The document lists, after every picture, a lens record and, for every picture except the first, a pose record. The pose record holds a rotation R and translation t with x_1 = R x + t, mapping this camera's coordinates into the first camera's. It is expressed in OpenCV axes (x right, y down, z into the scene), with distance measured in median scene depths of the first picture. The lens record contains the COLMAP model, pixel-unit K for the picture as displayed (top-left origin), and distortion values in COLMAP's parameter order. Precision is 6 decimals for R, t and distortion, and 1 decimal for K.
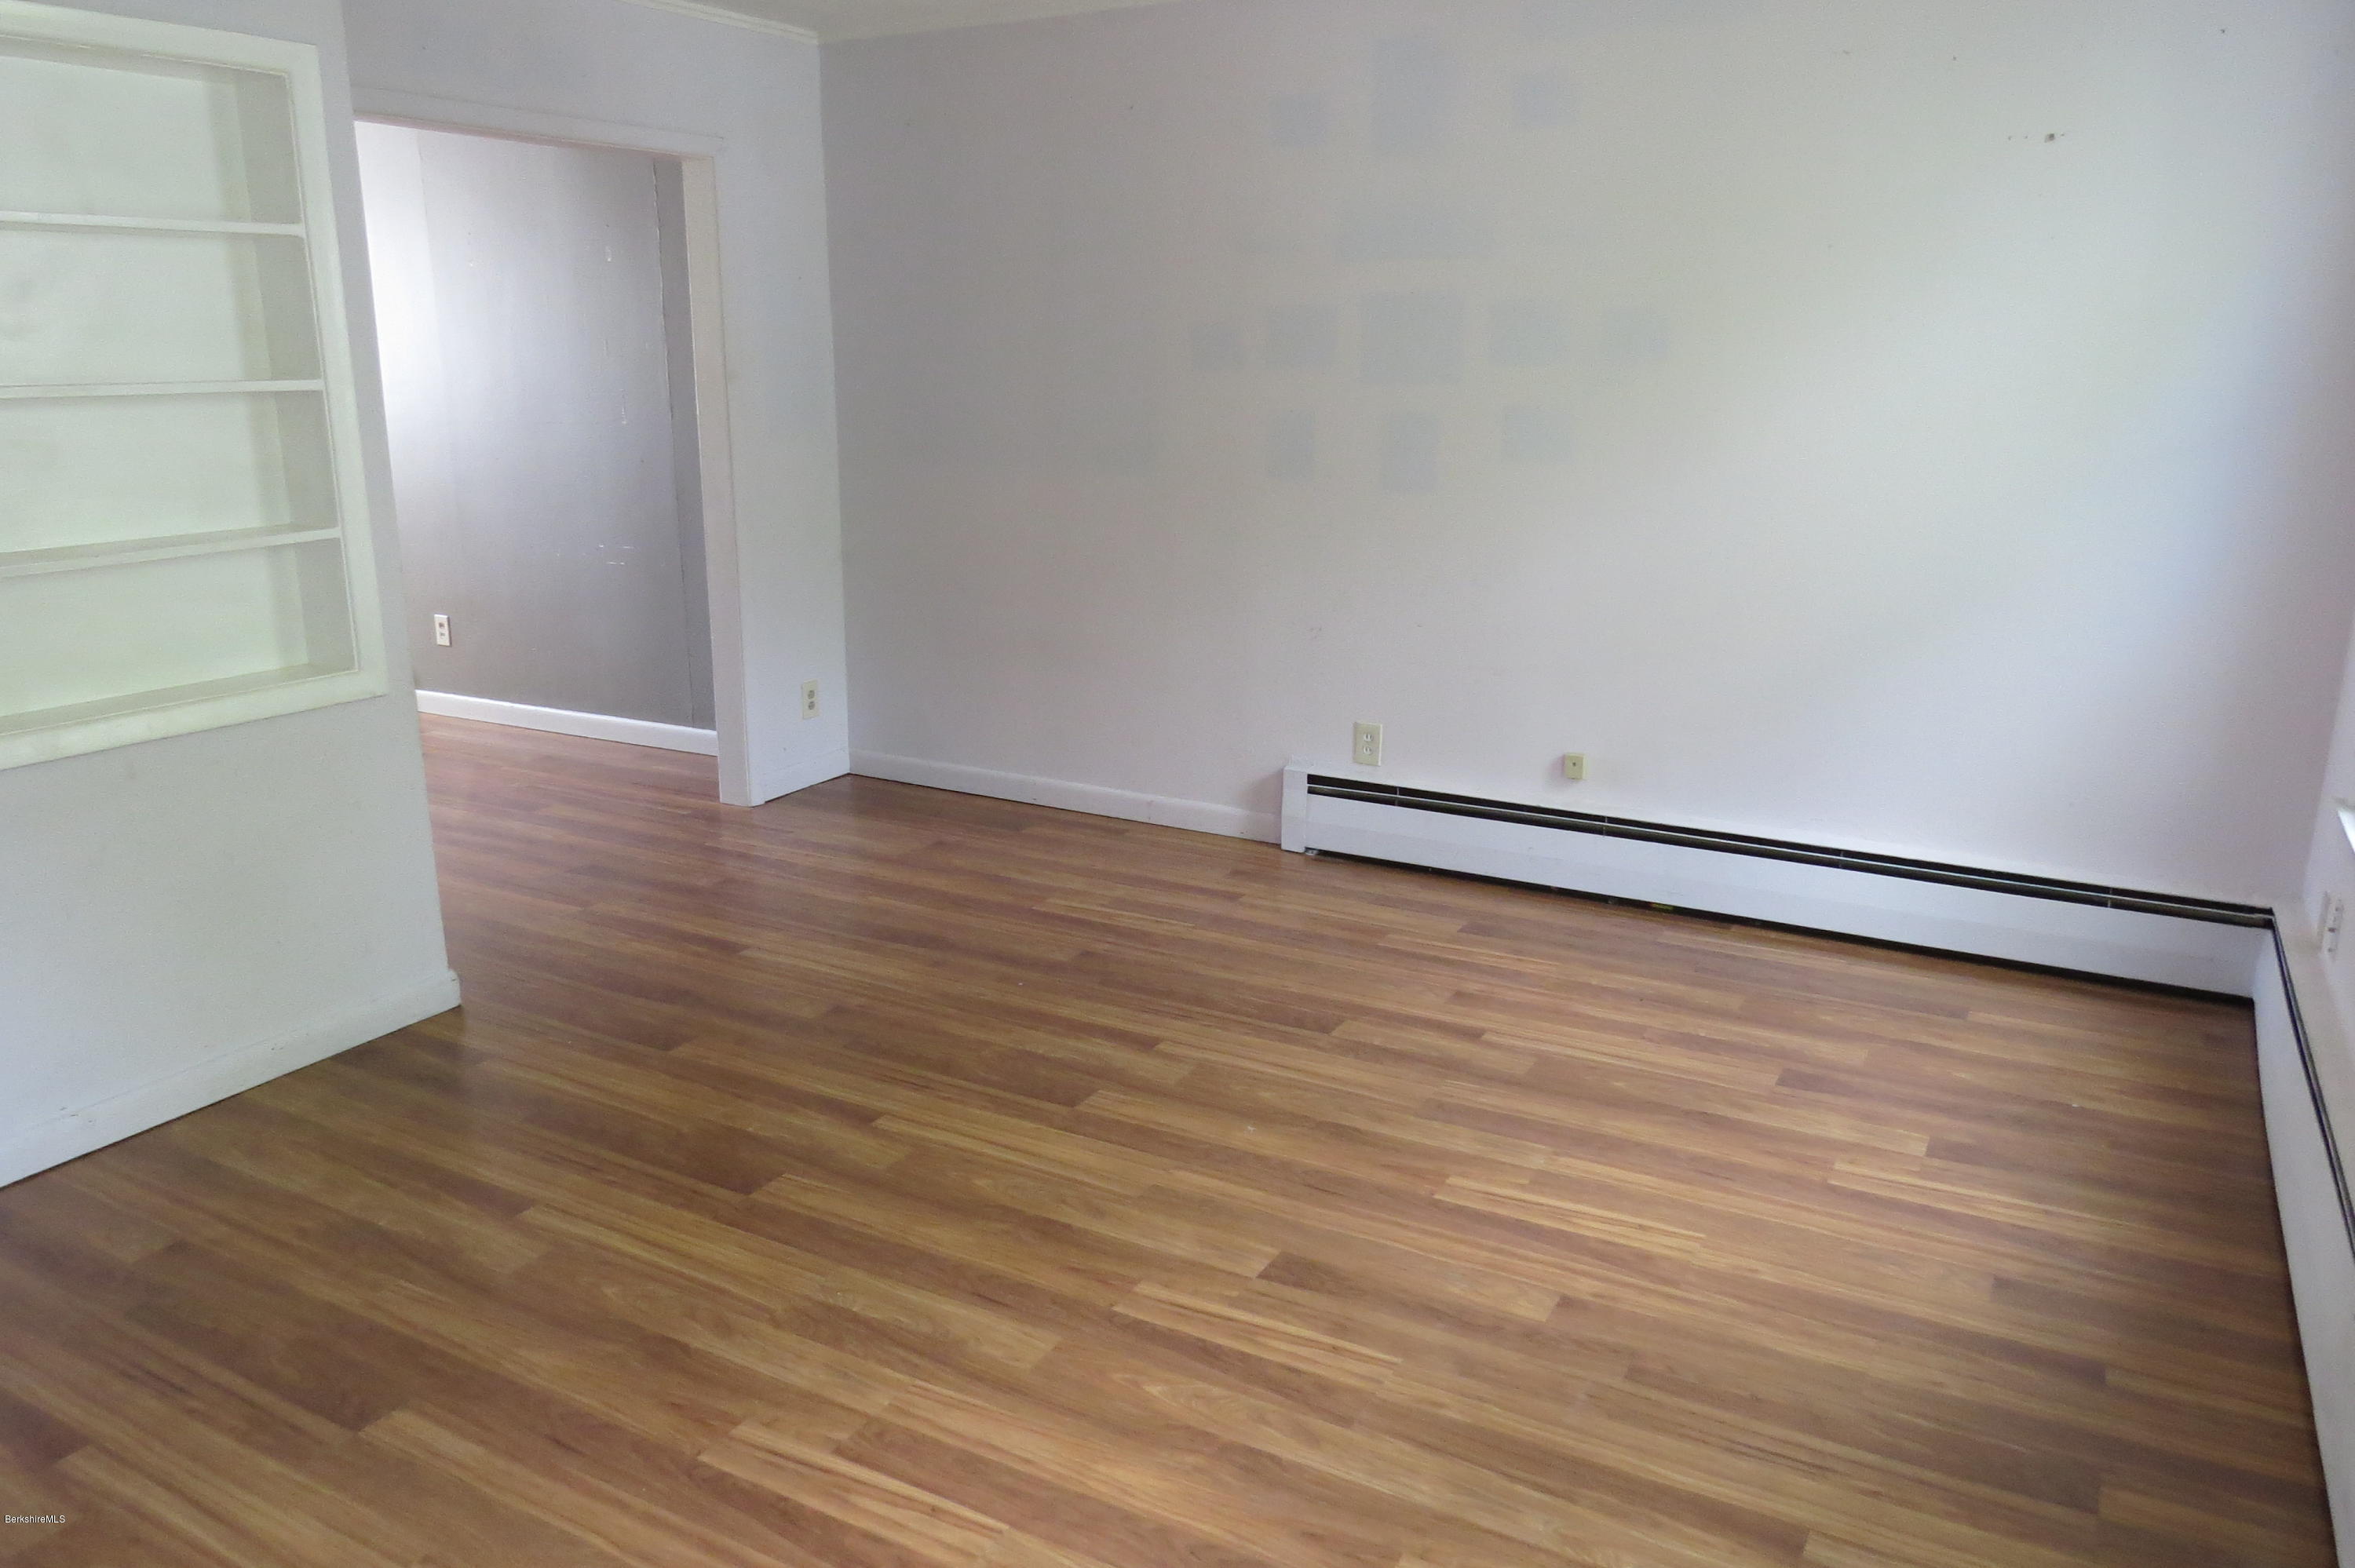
lens RADIAL K [[1675.5, 0, 1173.4], [0, 1675.5, 787.6], [0, 0, 1]] dist [-0.014414, -0.004115]
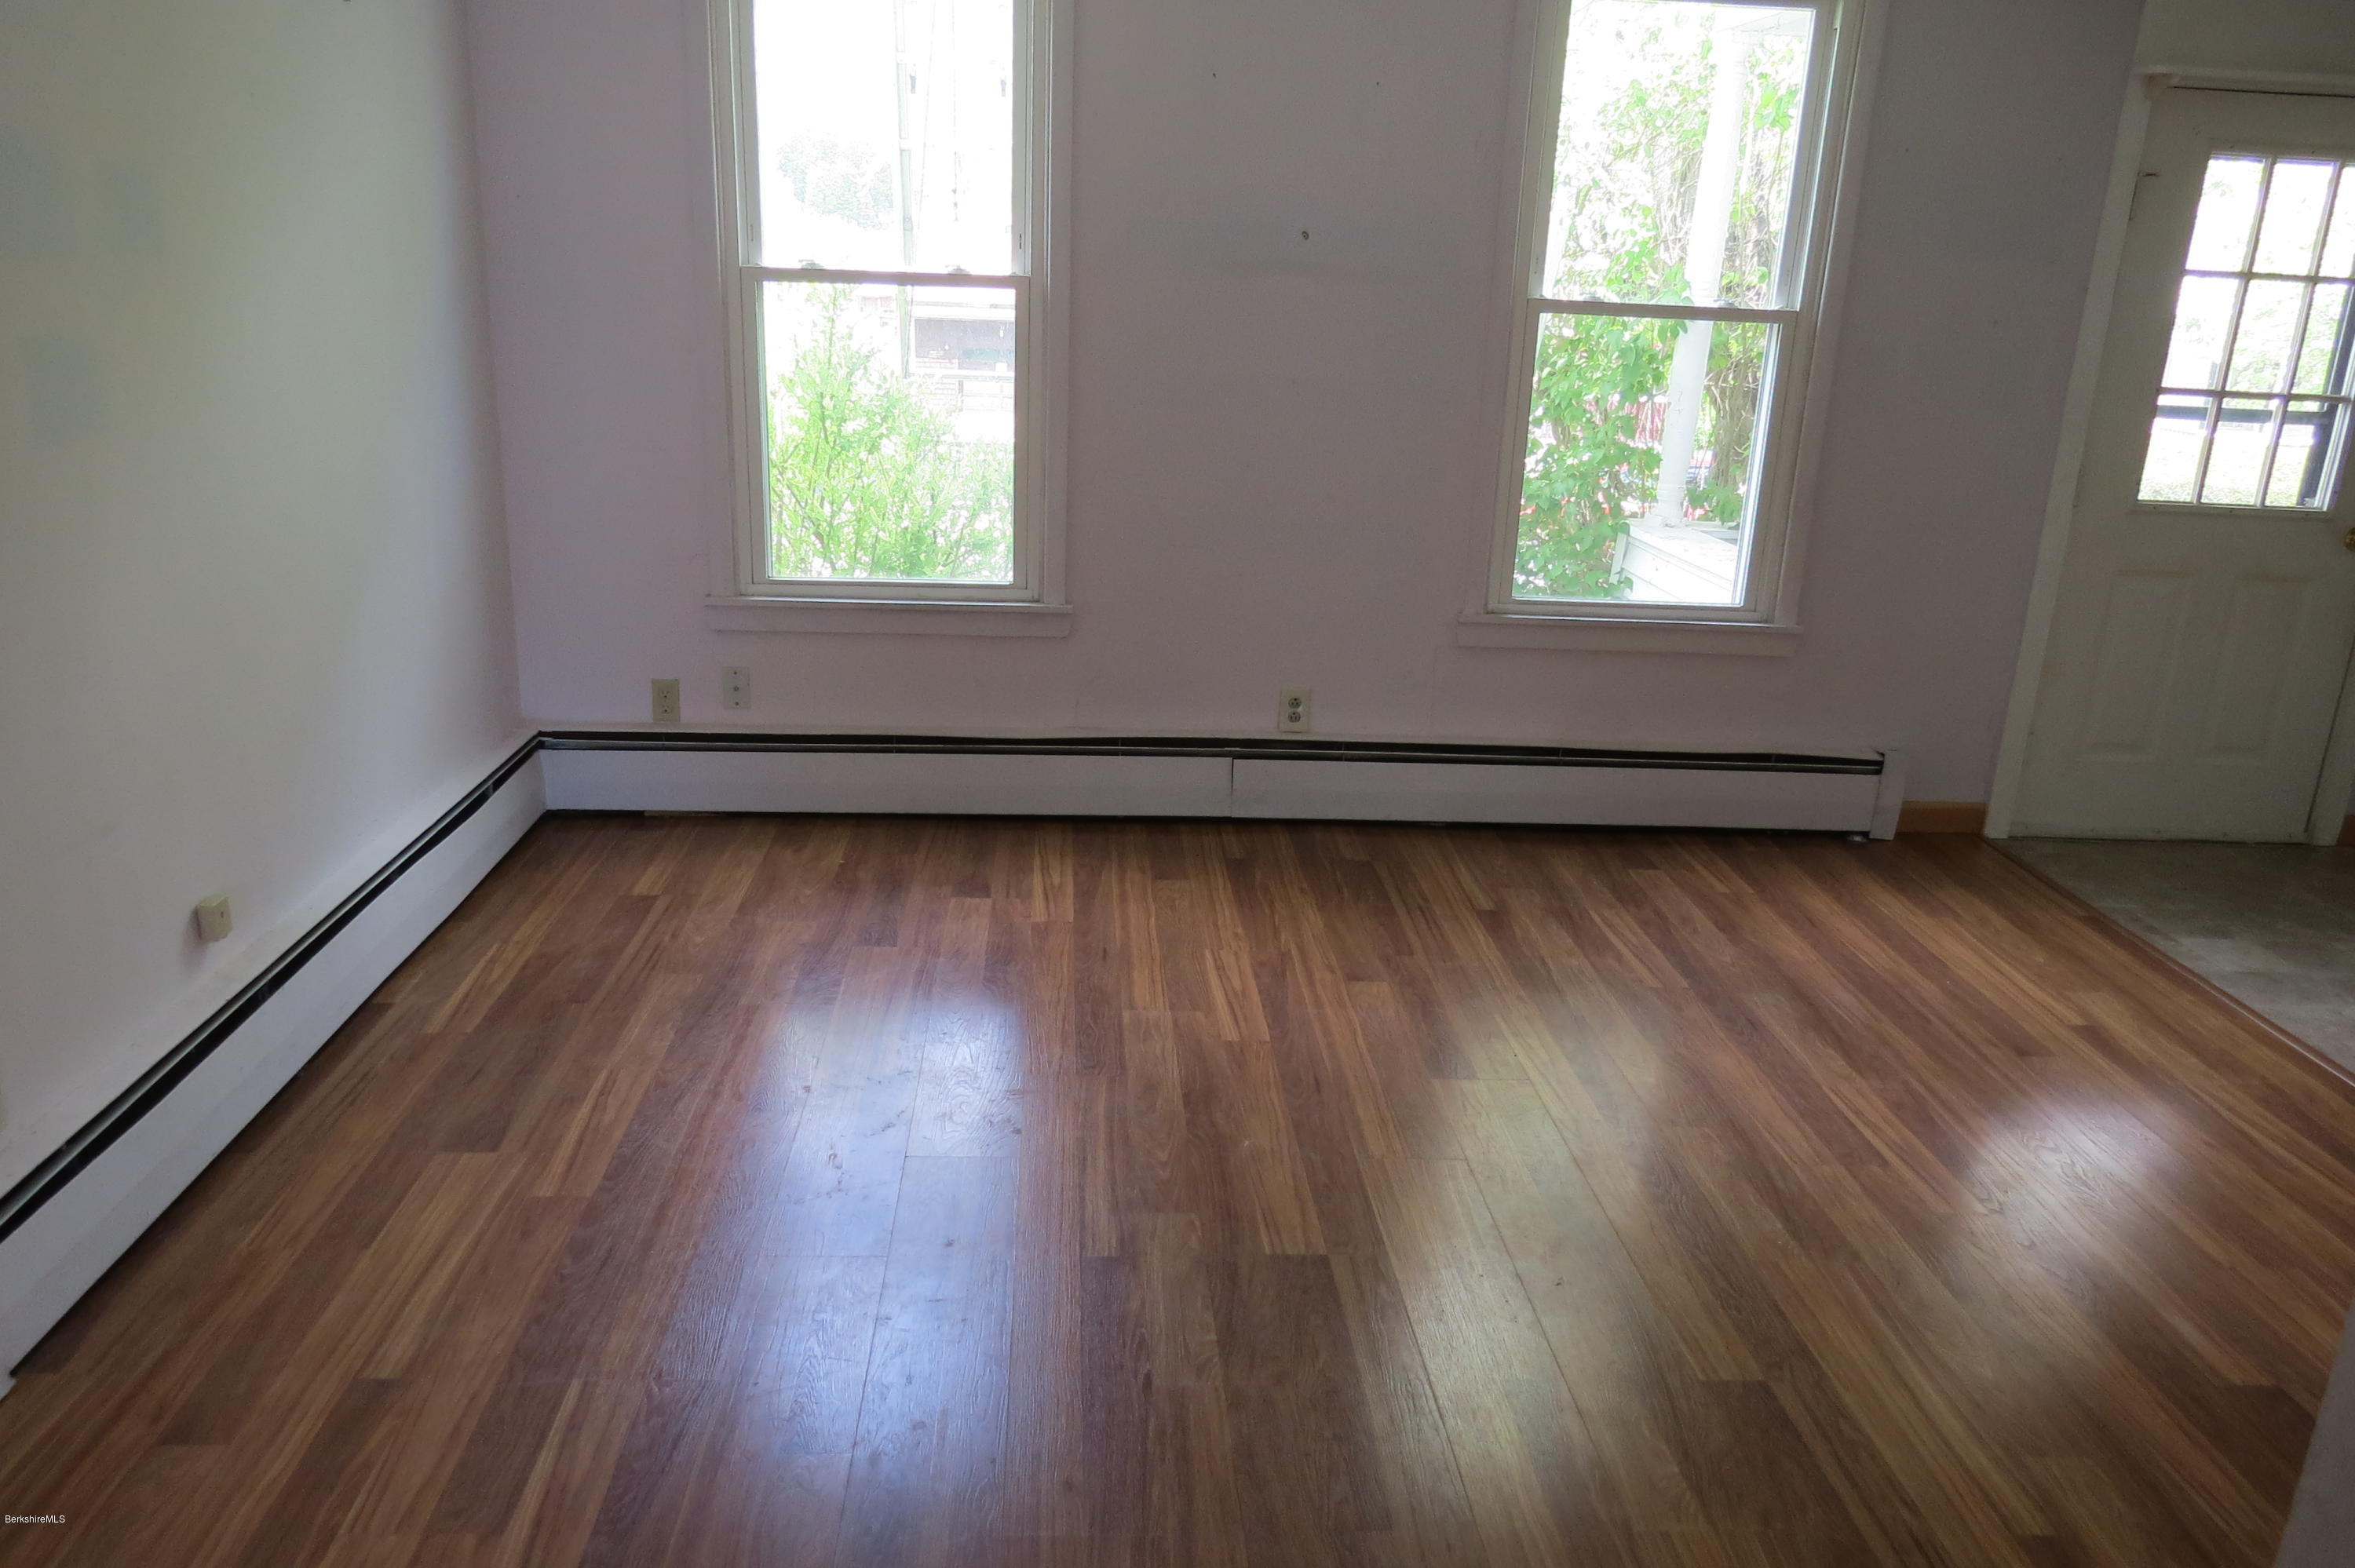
lens RADIAL K [[1675.5, 0, 1173.4], [0, 1675.5, 787.6], [0, 0, 1]] dist [-0.014414, -0.004115]
pose [[-0.547441, -0.268654, 0.792548, -0.516245], [0.169428, 0.891873, 0.419353, -0.306949], [-0.819513, 0.363851, -0.442731, 1.170771]]
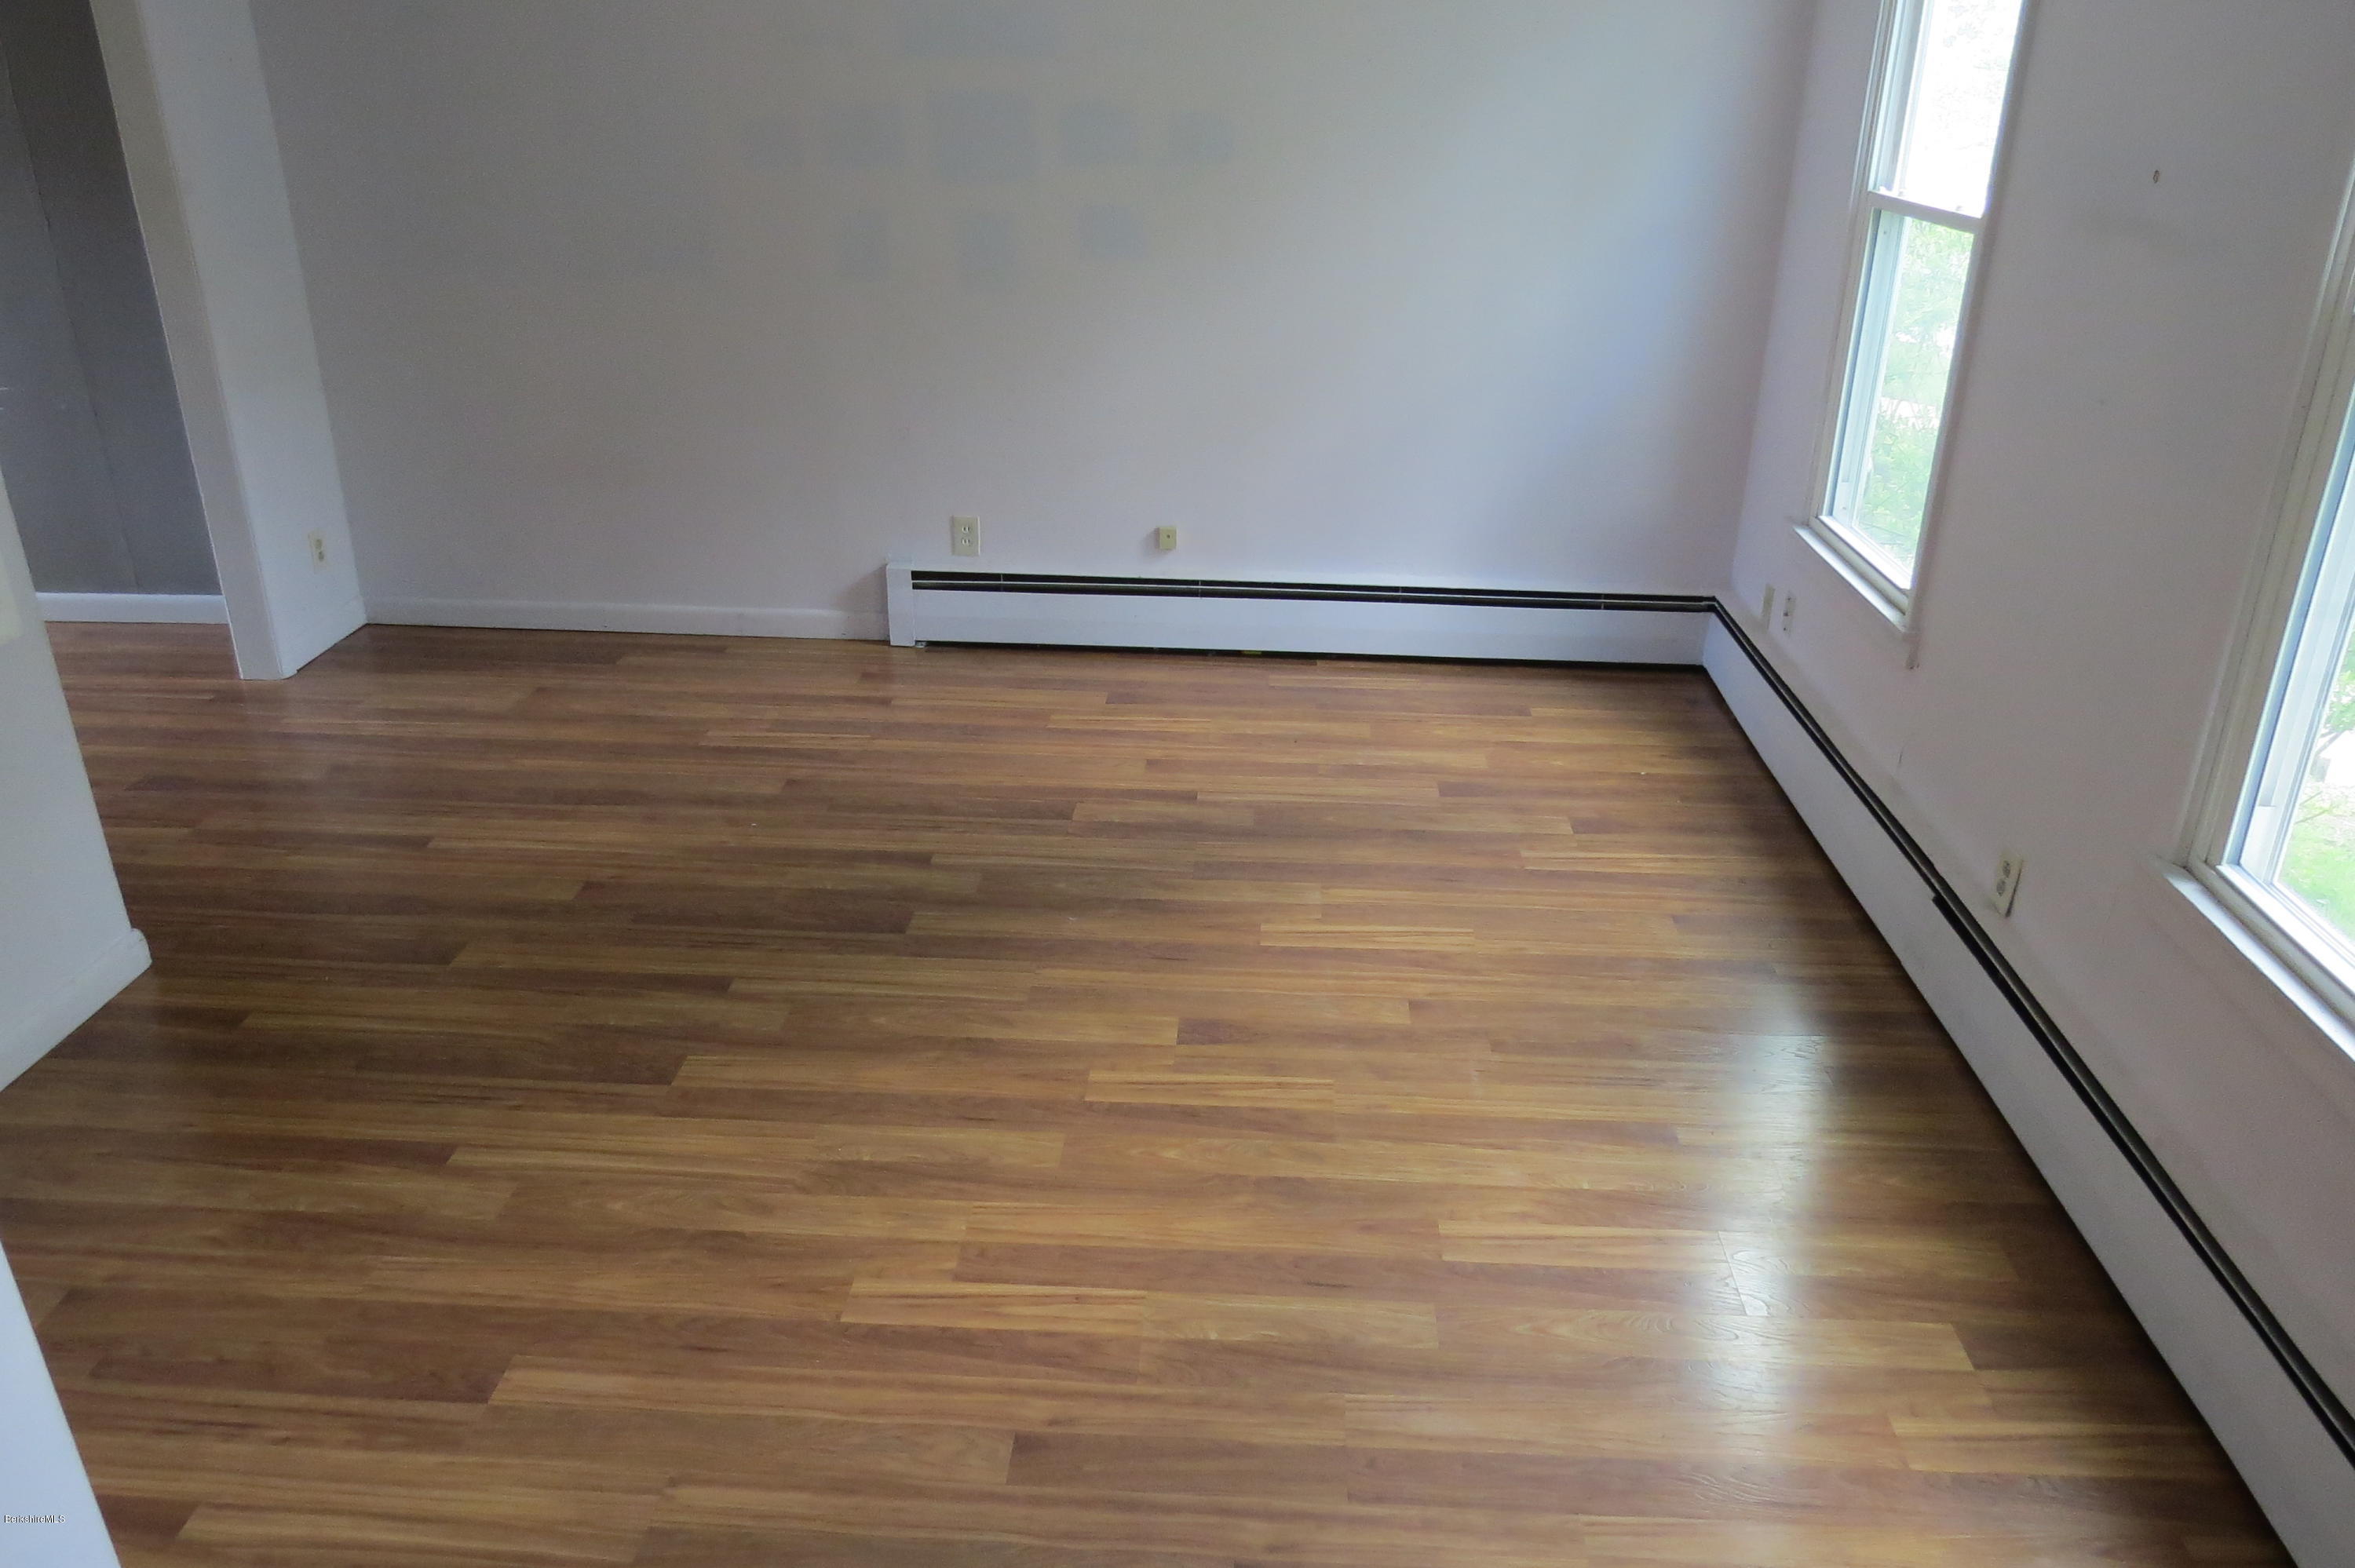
lens RADIAL K [[1675.5, 0, 1173.4], [0, 1675.5, 787.6], [0, 0, 1]] dist [-0.014414, -0.004115]
pose [[0.897954, -0.174762, 0.403901, -0.284673], [0.103580, 0.975917, 0.191983, -0.078108], [-0.427725, -0.130556, 0.894431, -0.018747]]
